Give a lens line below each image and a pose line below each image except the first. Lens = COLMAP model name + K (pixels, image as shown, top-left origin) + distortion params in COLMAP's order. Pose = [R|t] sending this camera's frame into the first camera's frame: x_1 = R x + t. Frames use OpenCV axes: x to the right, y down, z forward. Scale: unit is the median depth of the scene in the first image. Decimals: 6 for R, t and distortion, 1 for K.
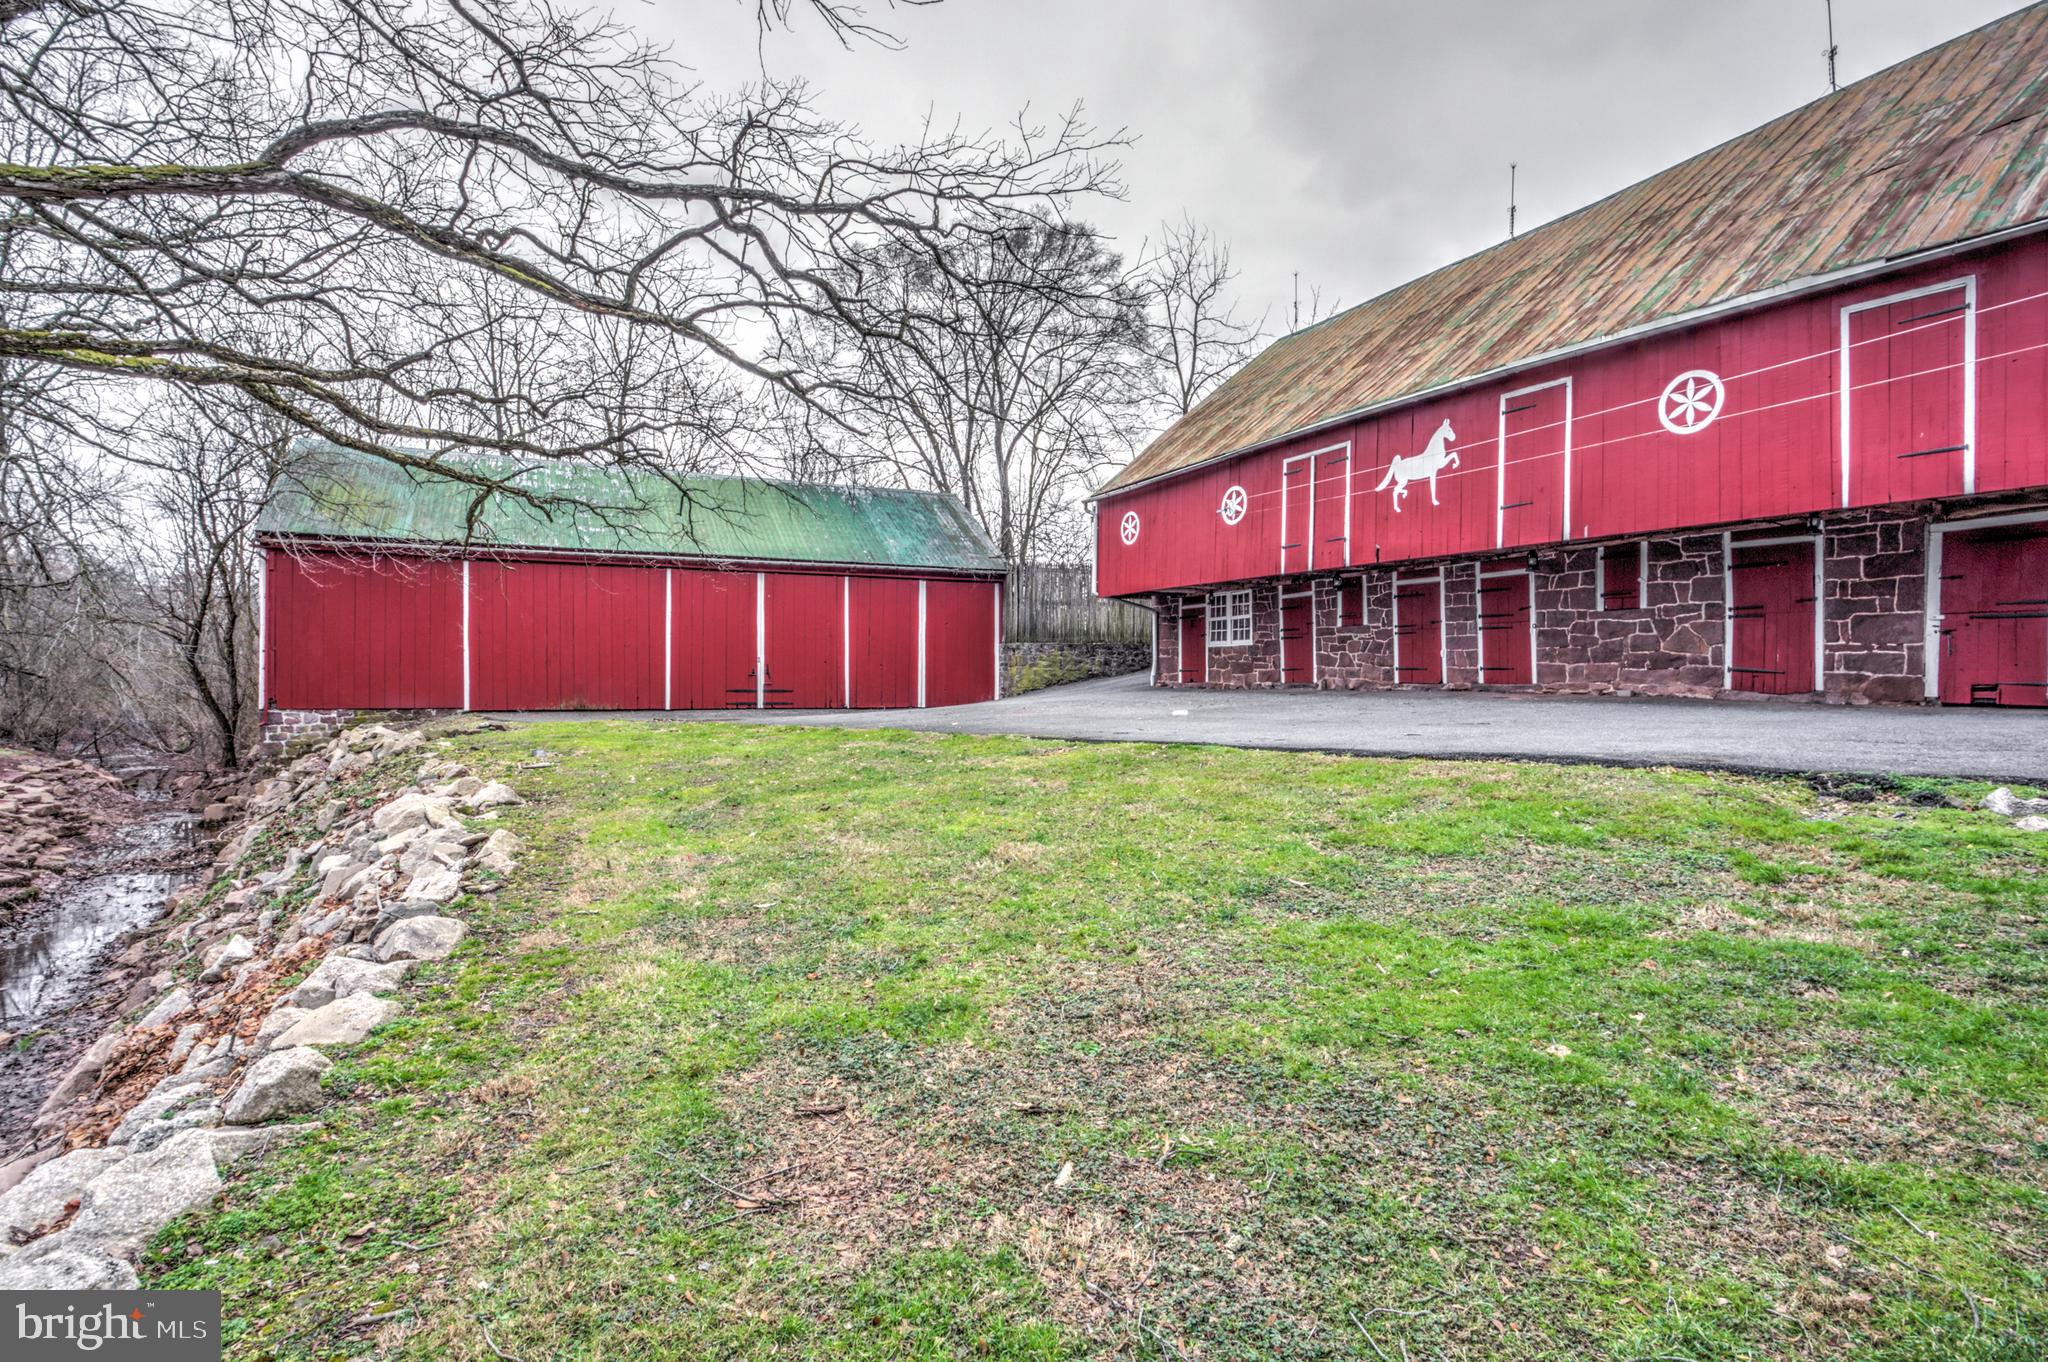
lens RADIAL K [[1033.6, 0, 950.1], [0, 1033.6, 687.6], [0, 0, 1]] dist [-0.000039, -0.000822]
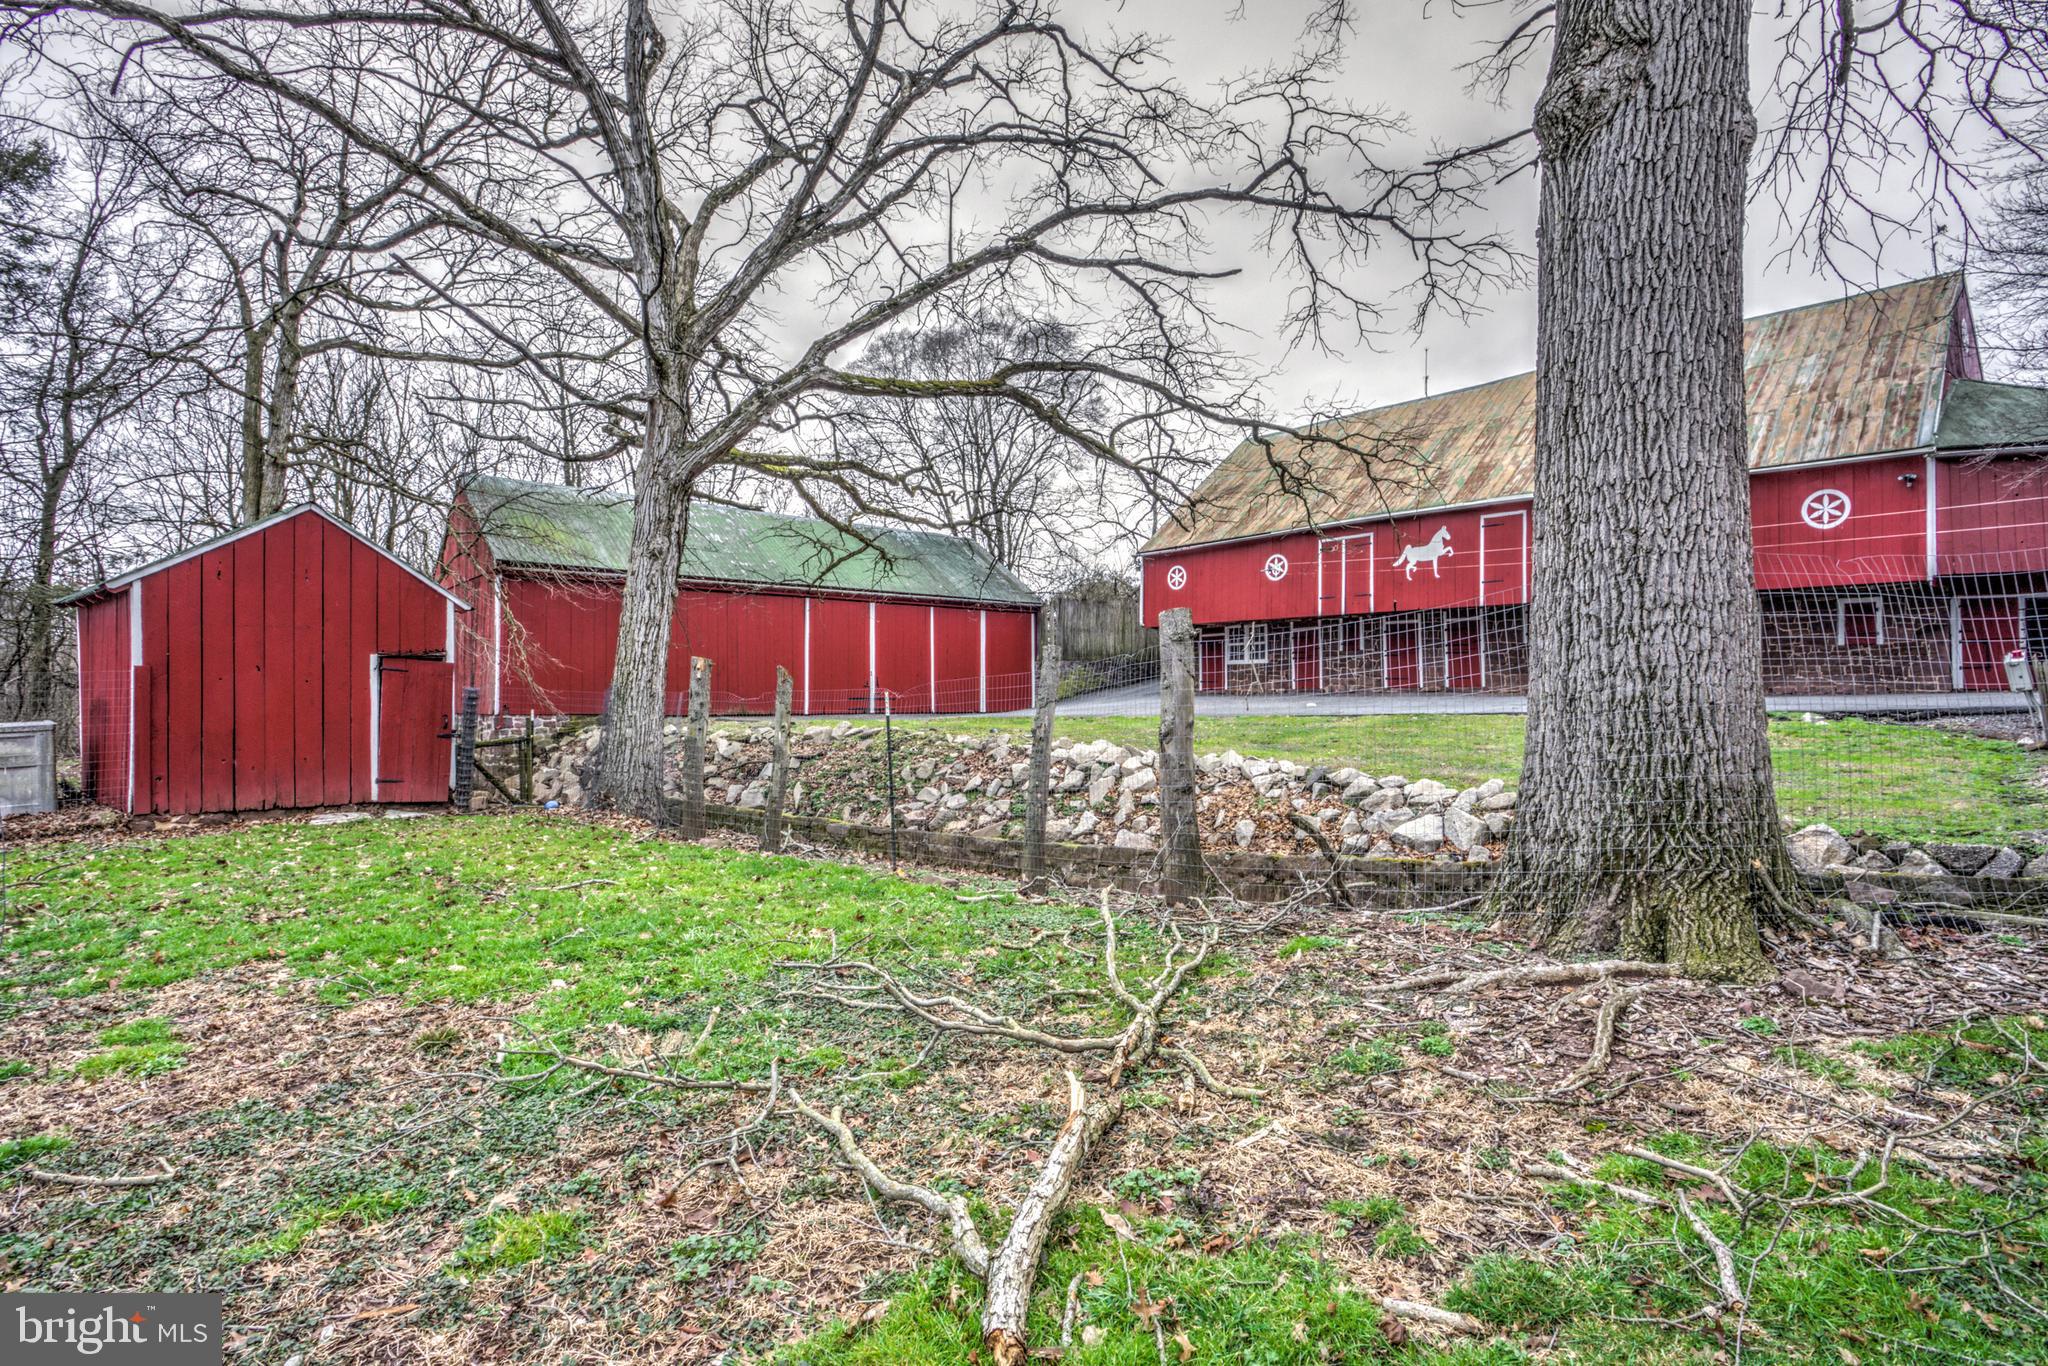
lens RADIAL K [[1033.6, 0, 1016.6], [0, 1033.6, 682.2], [0, 0, 1]] dist [-0.000039, -0.000822]
pose [[0.957621, -0.001137, 0.288028, -0.480126], [0.007930, 0.999717, -0.022419, 0.015375], [-0.287922, 0.023753, 0.957359, -0.279735]]
